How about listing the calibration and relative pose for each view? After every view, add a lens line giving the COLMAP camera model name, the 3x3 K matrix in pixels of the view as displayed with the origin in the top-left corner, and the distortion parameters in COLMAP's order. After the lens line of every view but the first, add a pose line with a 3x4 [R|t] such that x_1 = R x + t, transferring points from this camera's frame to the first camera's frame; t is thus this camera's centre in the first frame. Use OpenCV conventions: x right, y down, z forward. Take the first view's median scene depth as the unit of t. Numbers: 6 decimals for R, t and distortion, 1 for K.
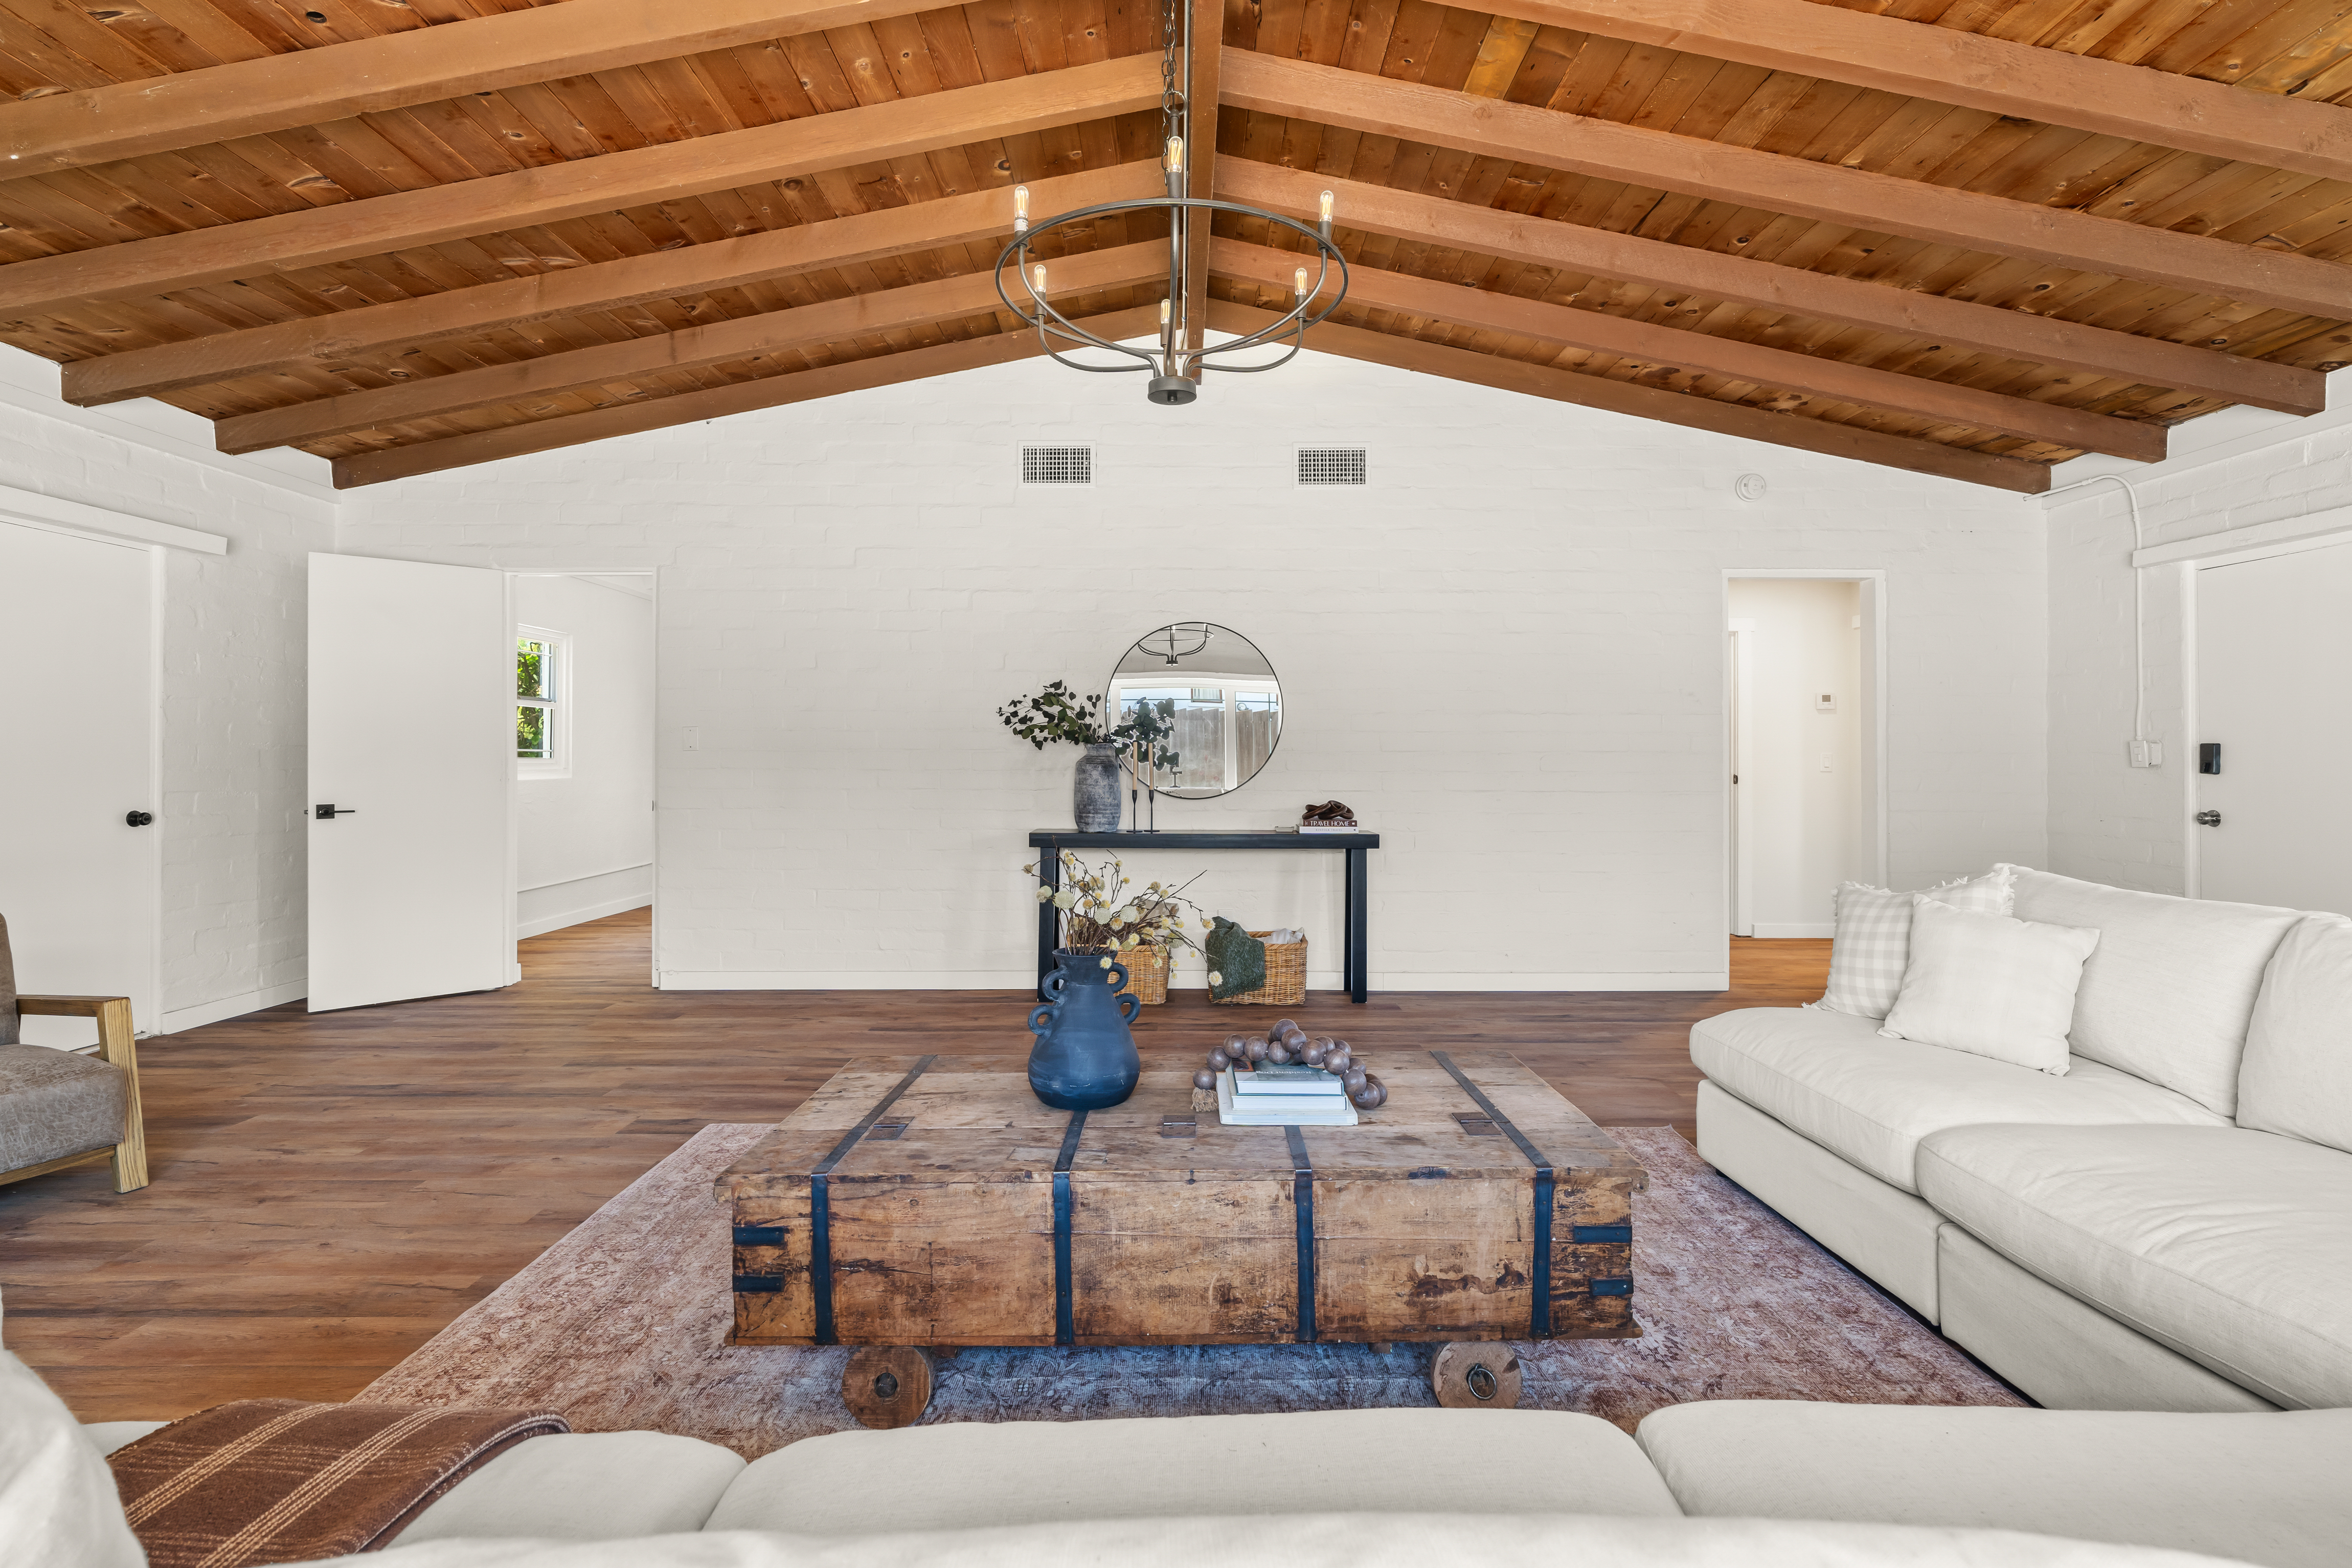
lens RADIAL K [[1053.8, 0, 1176.2], [0, 1053.8, 751.5], [0, 0, 1]] dist [-0.007310, 0.002122]
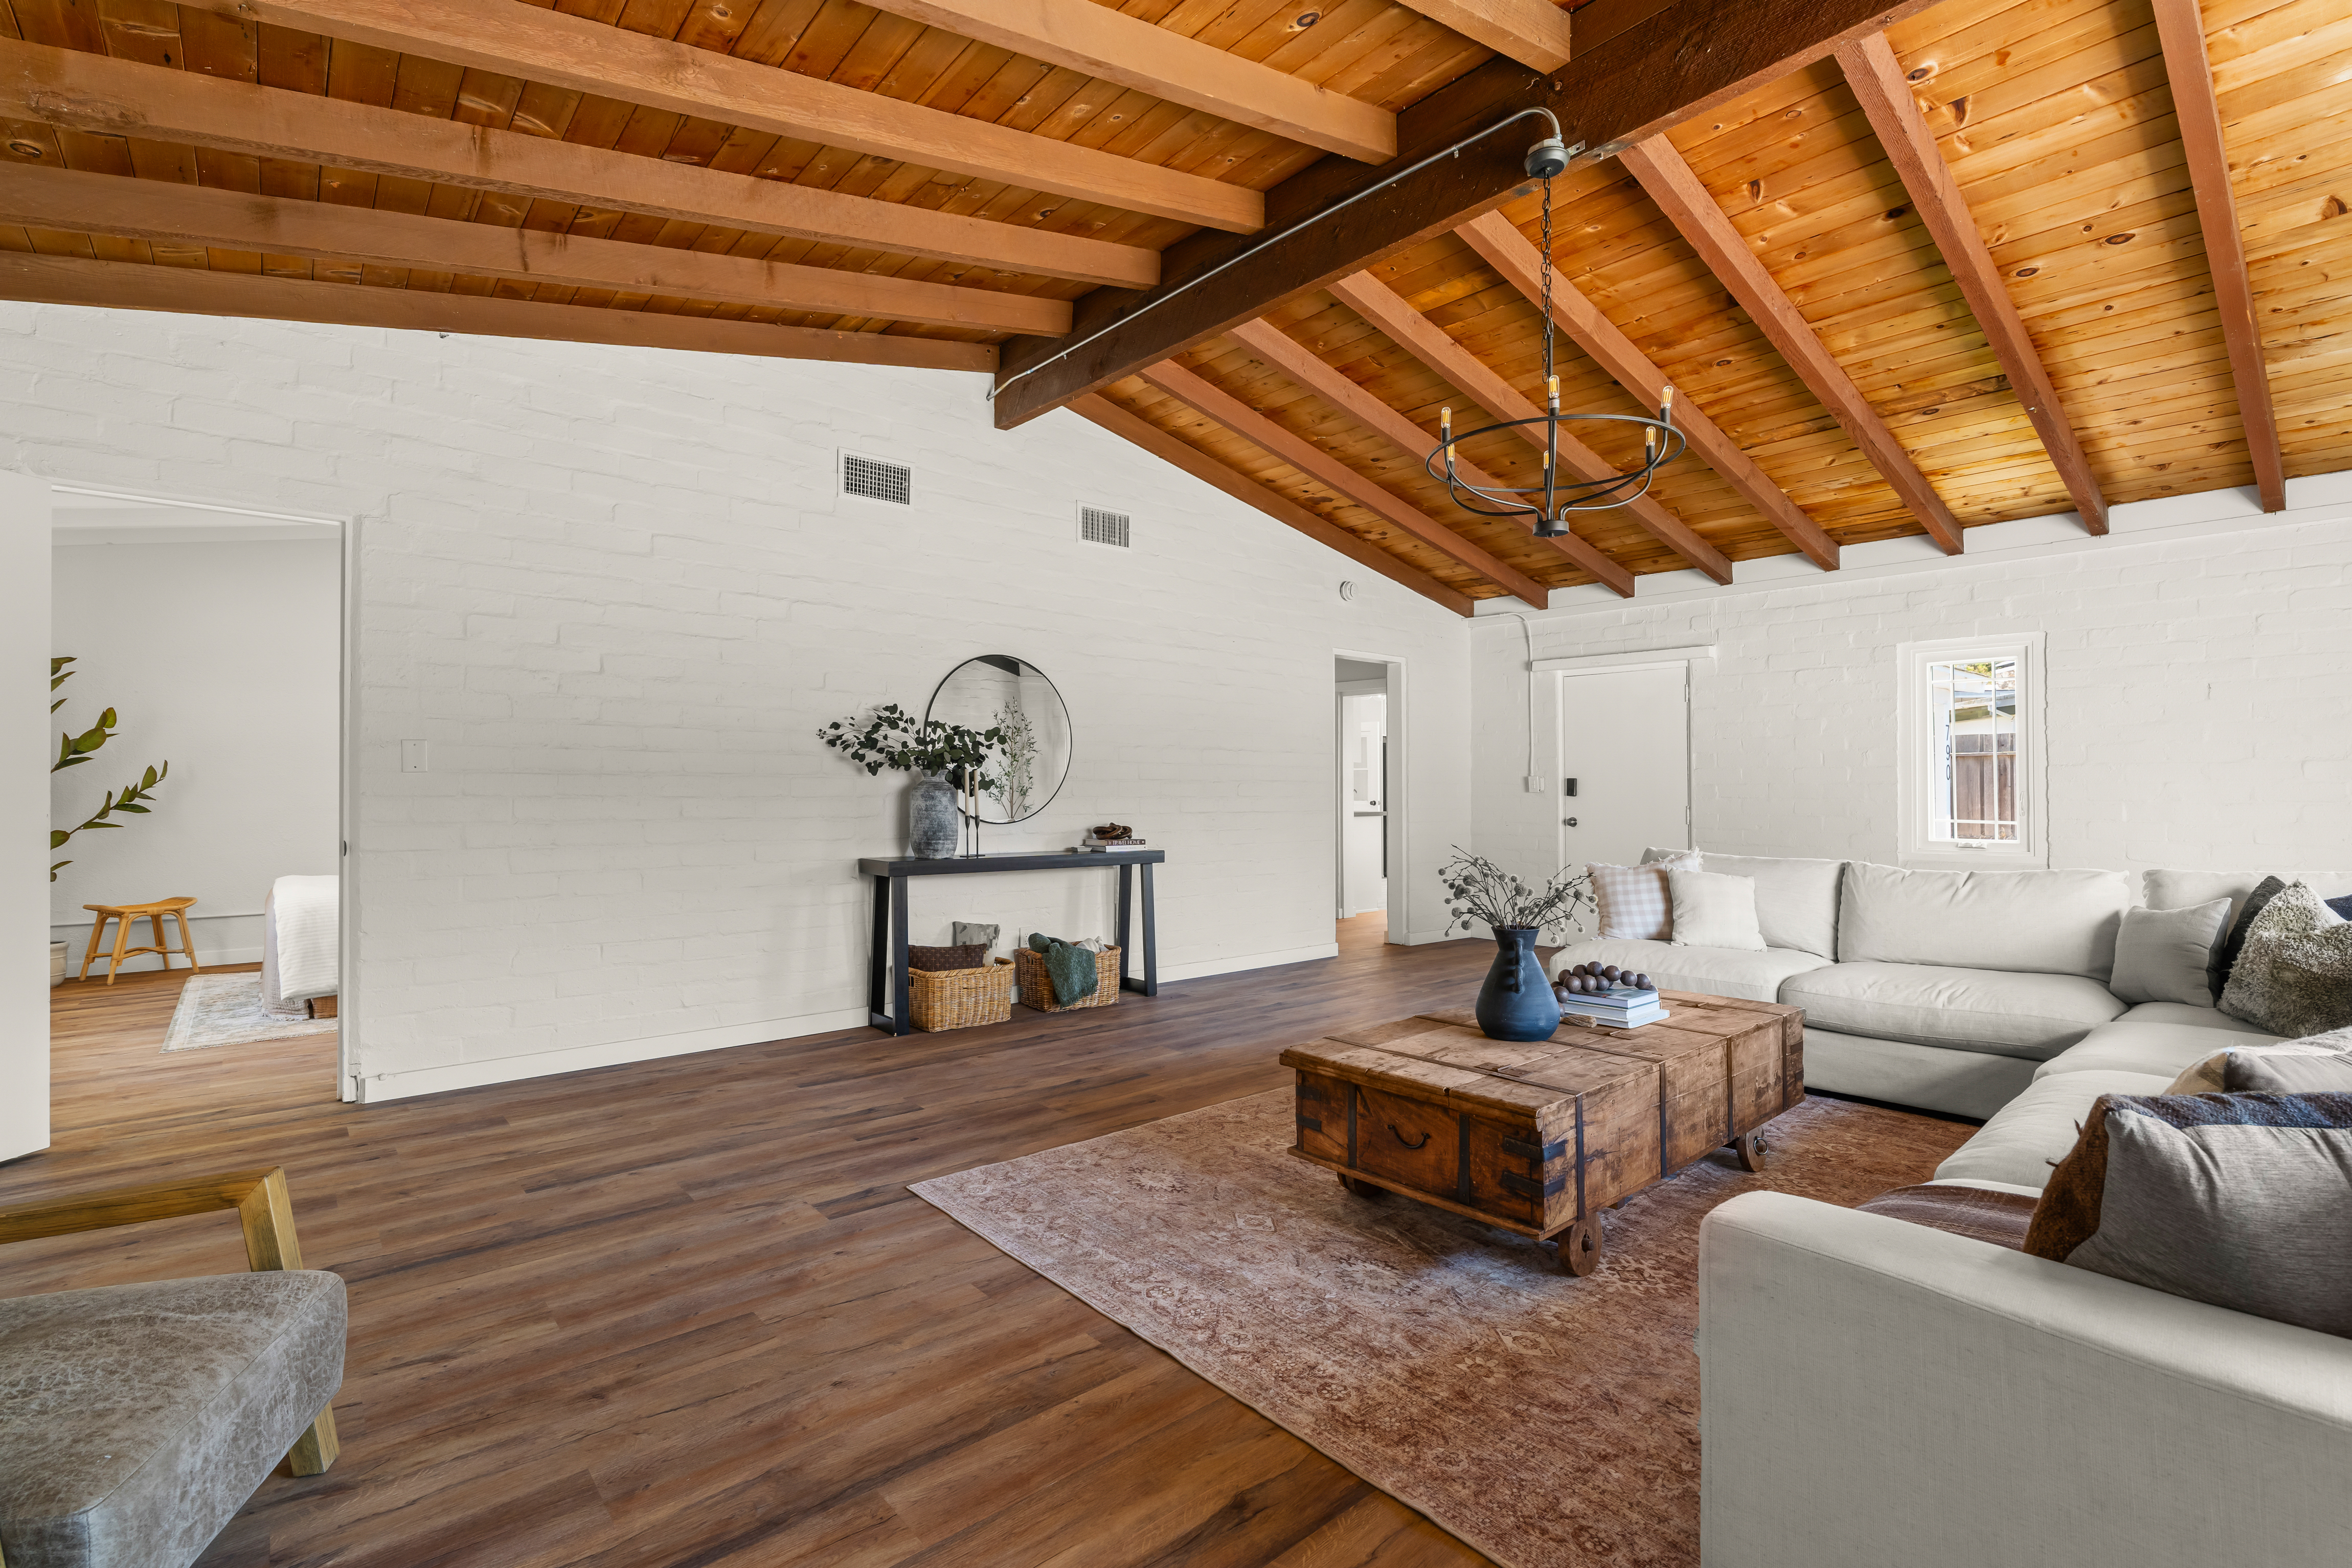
lens RADIAL K [[1053.8, 0, 1143.4], [0, 1053.8, 769.8], [0, 0, 1]] dist [-0.007310, 0.002122]
pose [[0.768287, 0.012700, 0.639980, -0.638576], [-0.008572, 0.999918, -0.009551, 0.000419], [-0.640048, 0.001852, 0.768333, 0.122971]]
